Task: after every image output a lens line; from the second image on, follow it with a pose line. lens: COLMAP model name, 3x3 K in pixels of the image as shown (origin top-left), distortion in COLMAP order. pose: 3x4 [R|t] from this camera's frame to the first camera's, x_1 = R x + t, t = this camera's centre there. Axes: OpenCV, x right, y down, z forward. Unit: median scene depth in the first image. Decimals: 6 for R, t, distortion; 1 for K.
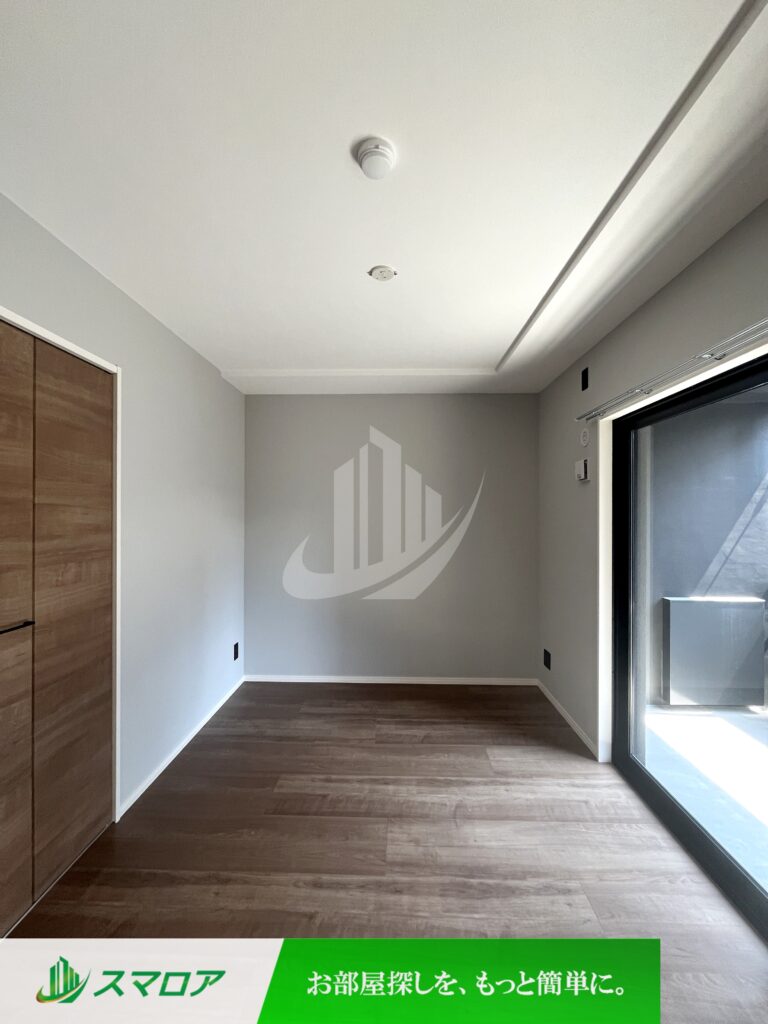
lens RADIAL K [[414.0, 0, 384.1], [0, 414.0, 515.0], [0, 0, 1]] dist [-0.001834, 0.000605]
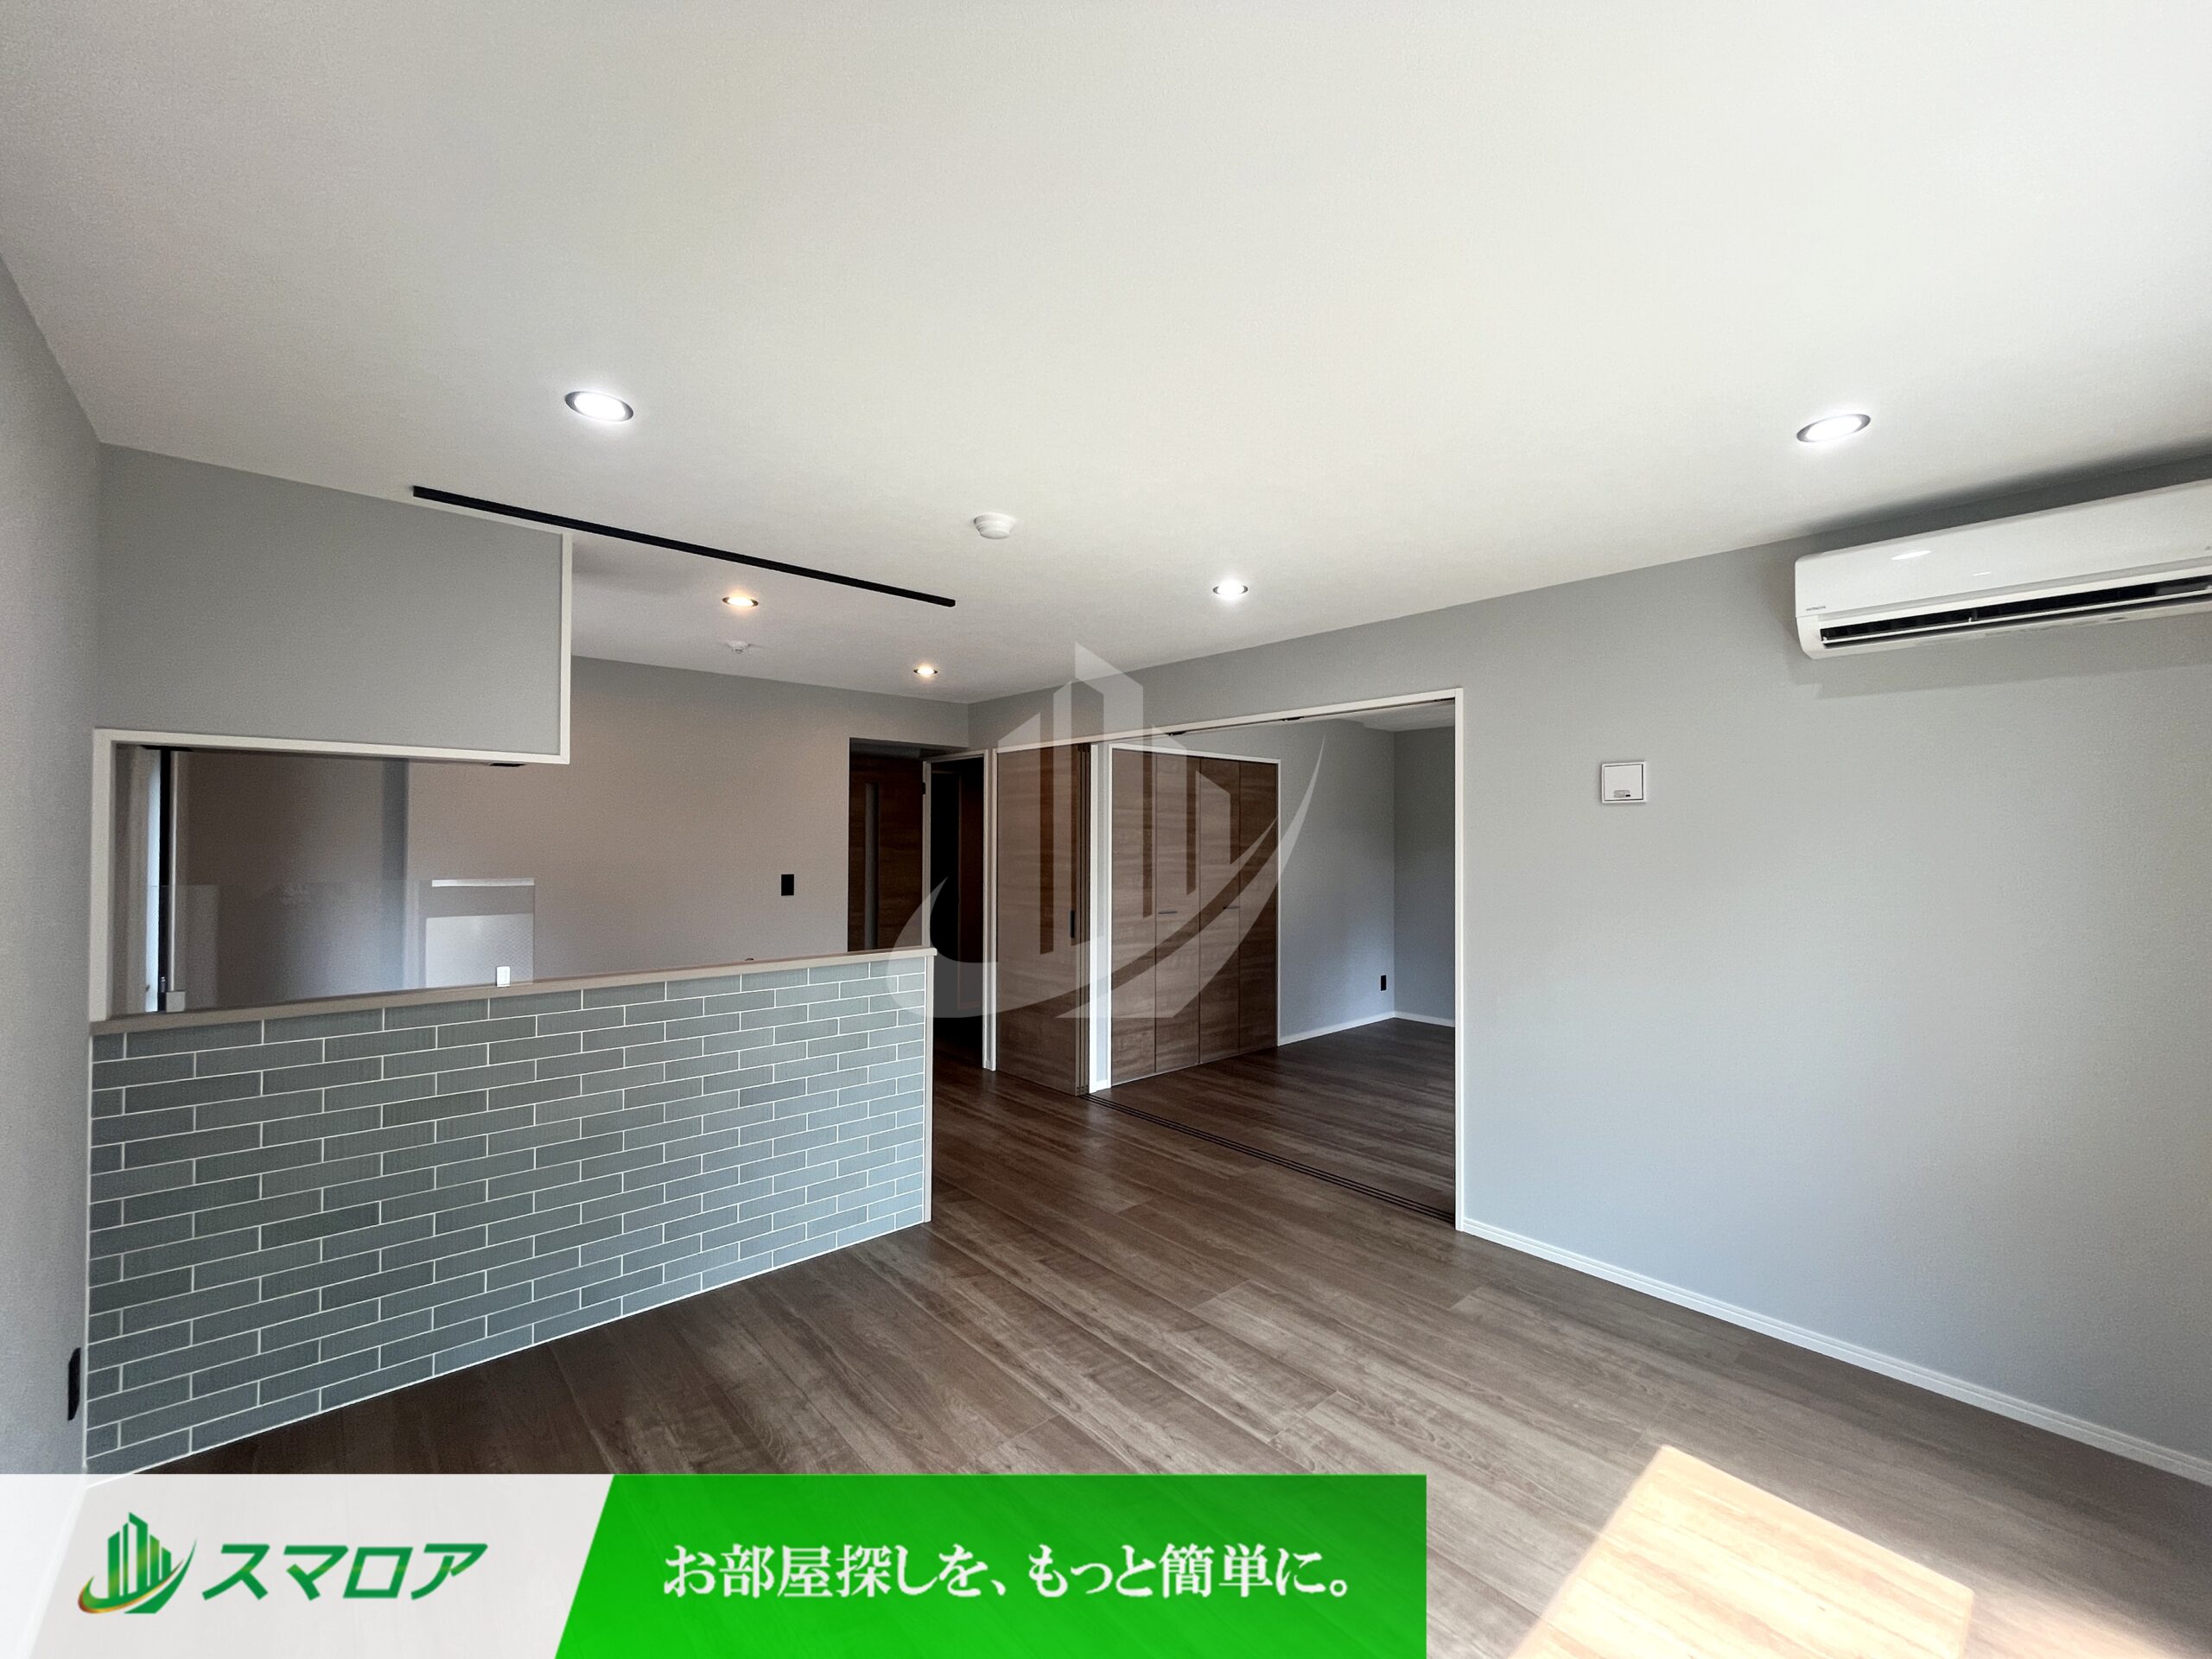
lens RADIAL K [[894.3, 0, 1096.3], [0, 894.3, 823.2], [0, 0, 1]] dist [-0.001834, 0.000605]
pose [[0.680821, -0.012969, -0.732335, 1.674515], [-0.003824, 0.999767, -0.021260, -0.042002], [0.732440, 0.017275, 0.680613, -2.223243]]
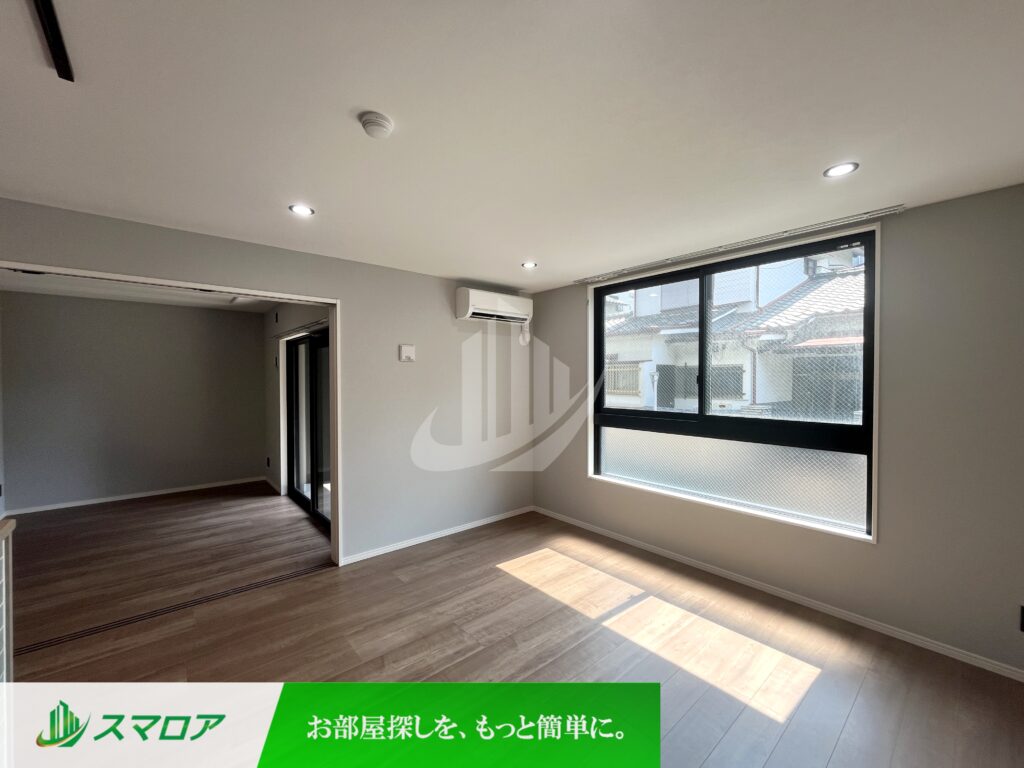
lens RADIAL K [[414.0, 0, 513.3], [0, 414.0, 389.3], [0, 0, 1]] dist [-0.001834, 0.000605]
pose [[0.739805, -0.019800, 0.672530, -0.060230], [0.003666, 0.999671, 0.025398, -0.031284], [-0.672812, -0.016324, 0.739634, -2.168759]]
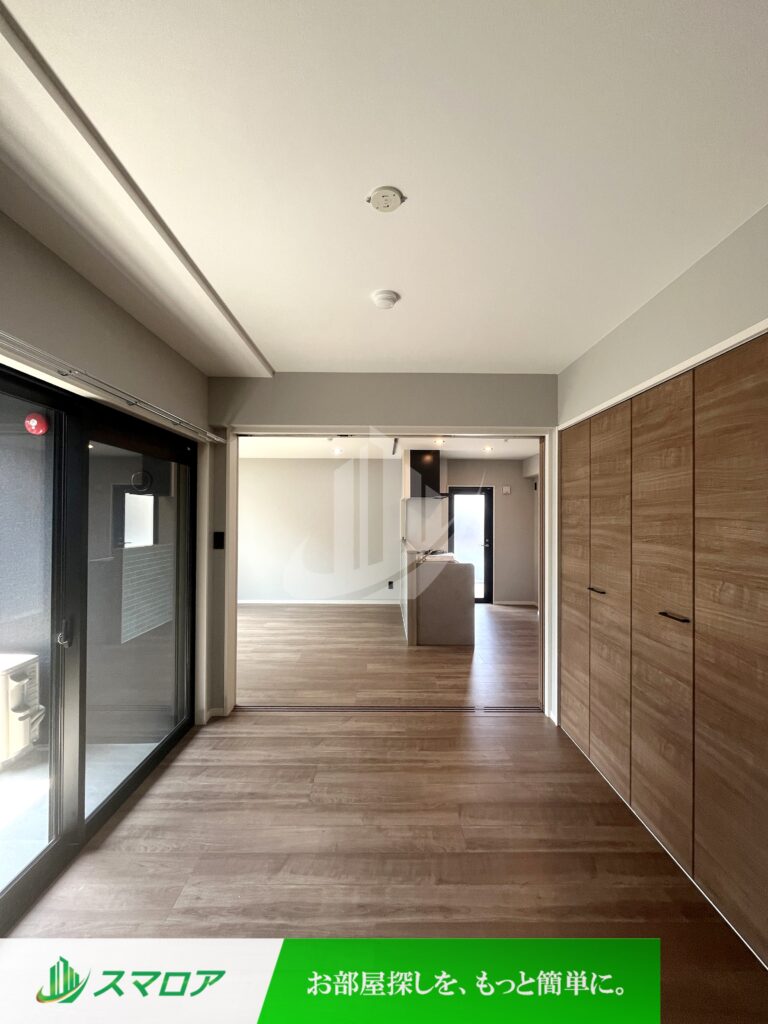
lens RADIAL K [[414.0, 0, 383.0], [0, 414.0, 512.3], [0, 0, 1]] dist [-0.001834, 0.000605]
pose [[-0.999524, -0.009642, -0.029305, 0.021875], [-0.009432, 0.999929, -0.007283, -0.024364], [0.029373, -0.007003, -0.999544, 1.953083]]
